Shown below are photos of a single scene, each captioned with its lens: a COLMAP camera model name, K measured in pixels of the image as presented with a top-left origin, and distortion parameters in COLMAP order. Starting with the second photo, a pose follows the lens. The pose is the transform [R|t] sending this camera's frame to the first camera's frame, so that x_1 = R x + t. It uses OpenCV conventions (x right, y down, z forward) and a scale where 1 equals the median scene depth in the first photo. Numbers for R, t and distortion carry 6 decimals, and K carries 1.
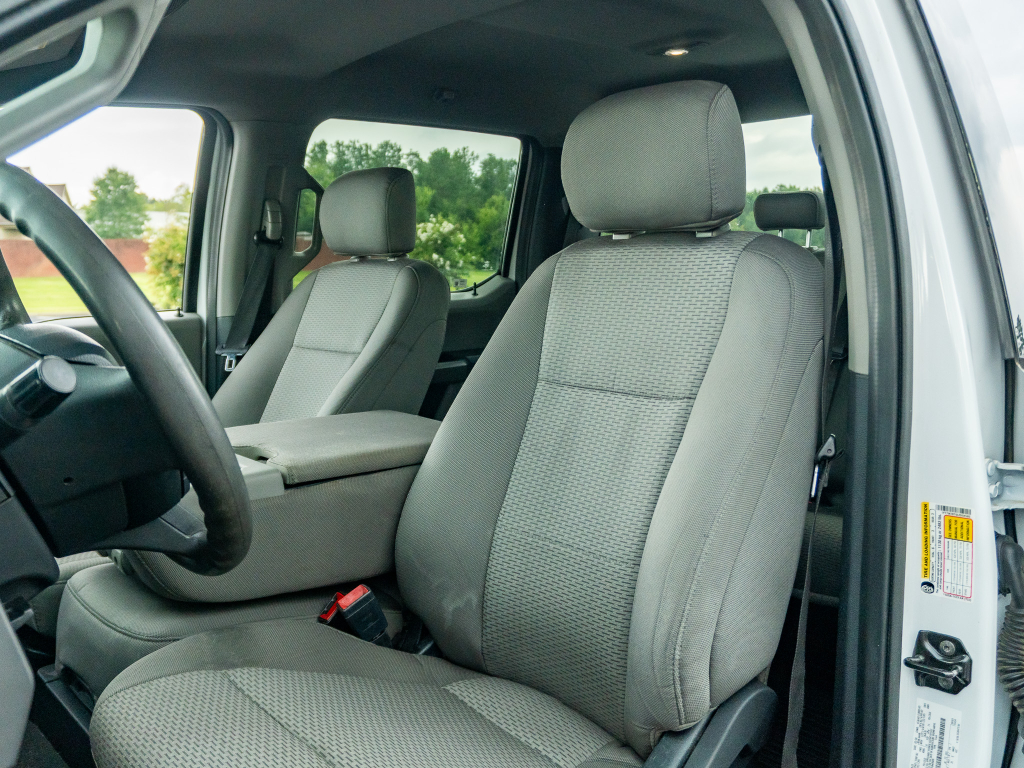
lens RADIAL K [[961.0, 0, 512.0], [0, 961.0, 384.0], [0, 0, 1]] dist [-0.001197, 0.002335]
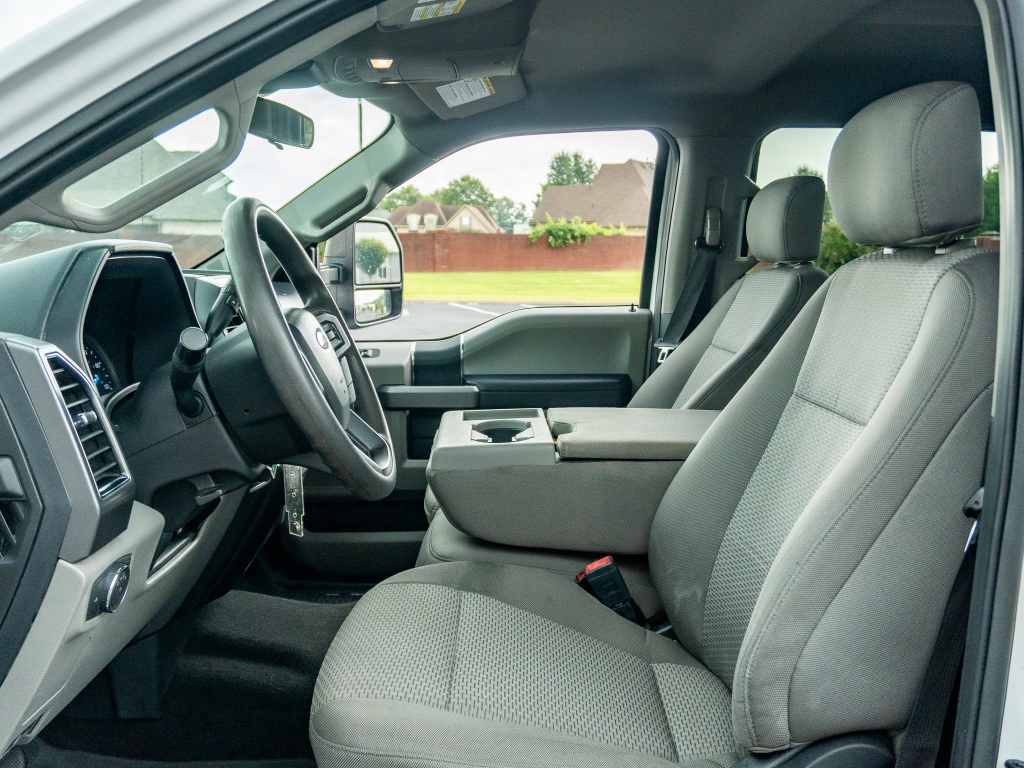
lens RADIAL K [[961.0, 0, 512.0], [0, 961.0, 384.0], [0, 0, 1]] dist [-0.001197, 0.002335]
pose [[0.774380, 0.103571, -0.624186, 0.362182], [-0.102082, 0.994039, 0.038294, -0.019013], [0.624431, 0.034064, 0.780337, 0.036626]]
